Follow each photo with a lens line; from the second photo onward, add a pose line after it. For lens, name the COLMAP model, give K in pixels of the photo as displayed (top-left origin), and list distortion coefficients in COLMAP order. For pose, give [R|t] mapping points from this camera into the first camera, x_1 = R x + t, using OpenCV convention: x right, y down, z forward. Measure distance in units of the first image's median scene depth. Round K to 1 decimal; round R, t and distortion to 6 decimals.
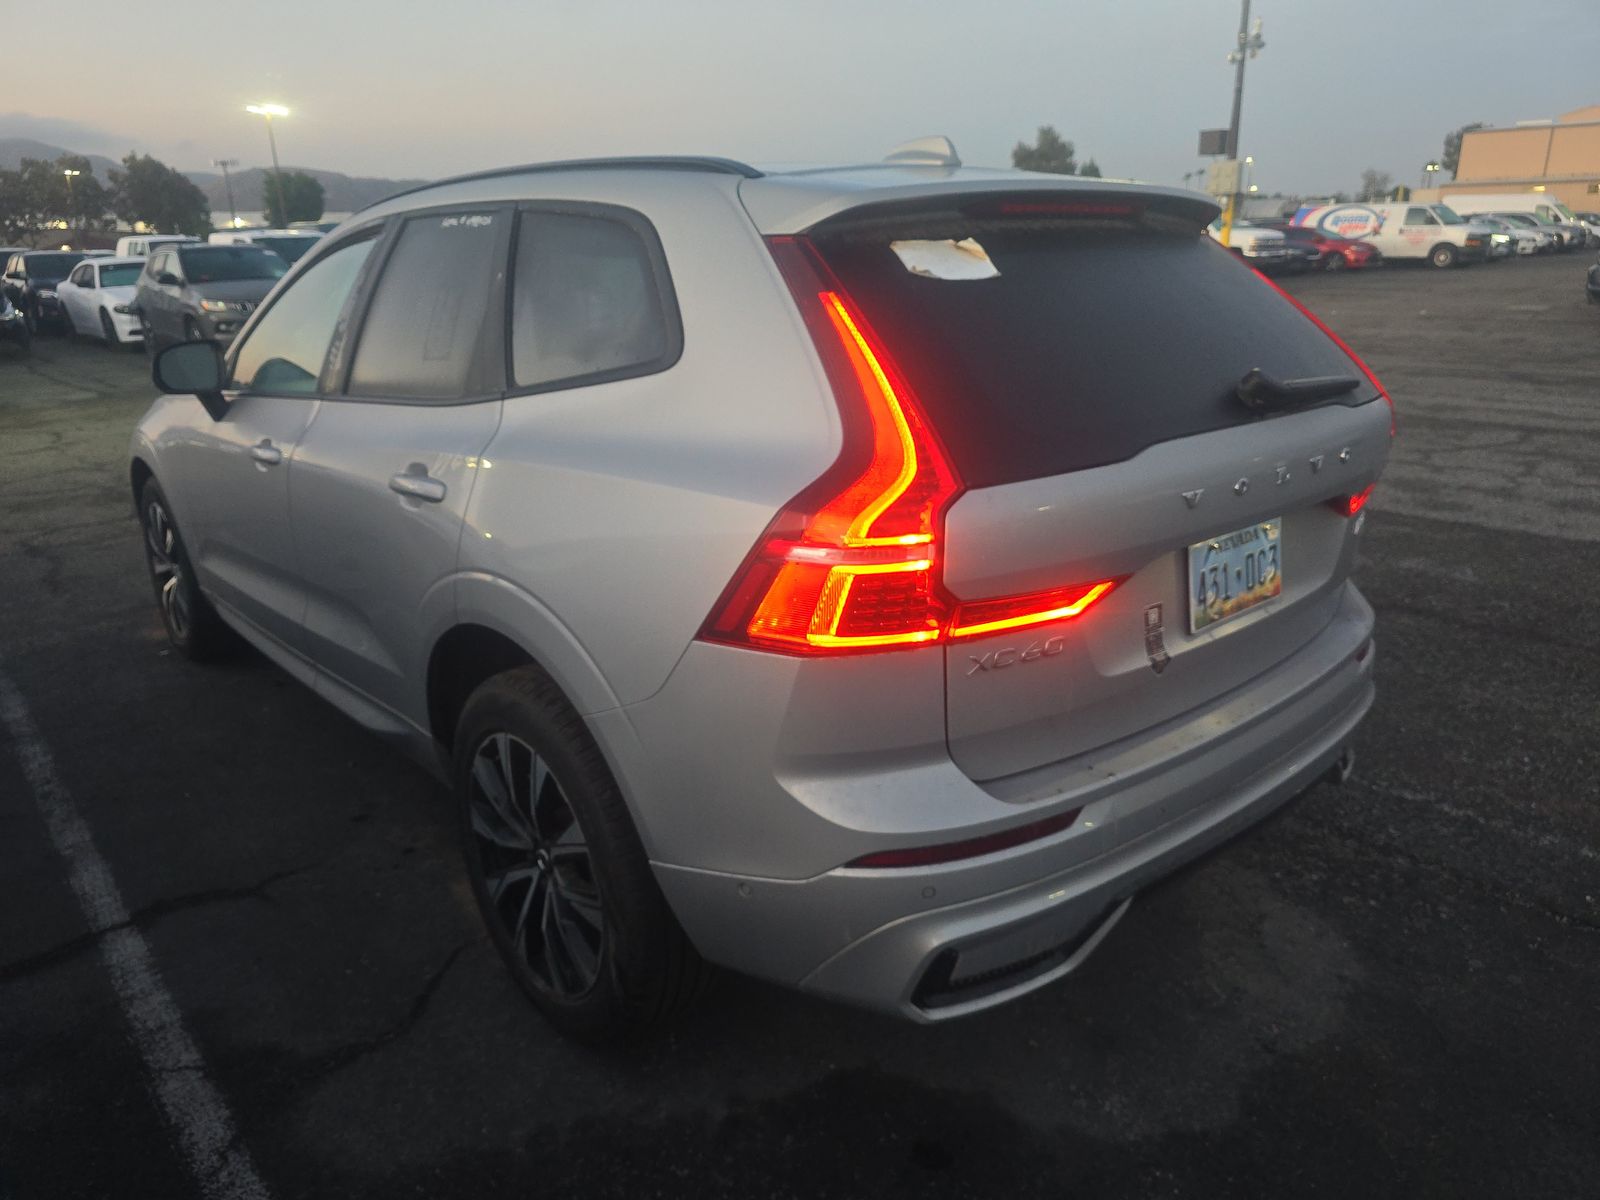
lens RADIAL K [[1072.7, 0, 795.0], [0, 1072.7, 602.0], [0, 0, 1]] dist [0.018128, -0.010950]
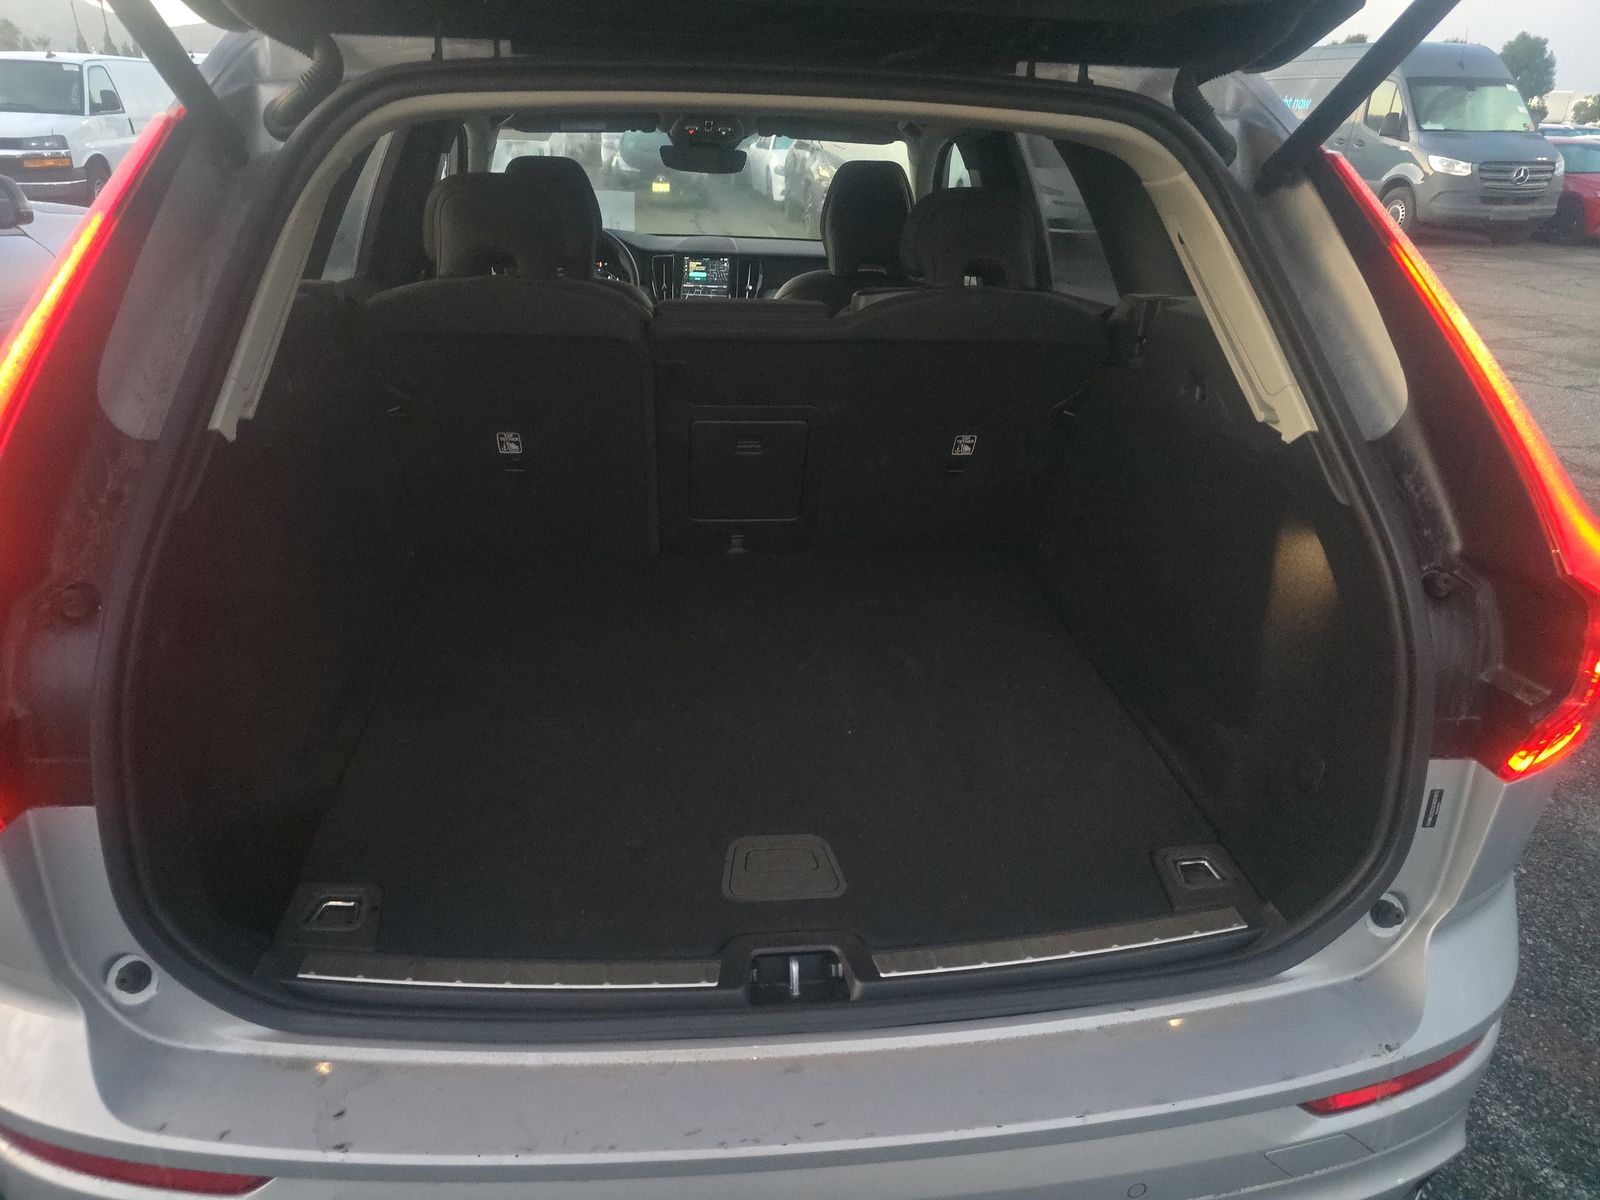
lens RADIAL K [[1072.7, 0, 791.1], [0, 1072.7, 601.2], [0, 0, 1]] dist [0.018128, -0.010950]
pose [[0.822788, 0.268266, -0.501052, 0.629665], [-0.216663, 0.963071, 0.159847, -0.227612], [0.525430, -0.022961, 0.850527, 0.601351]]
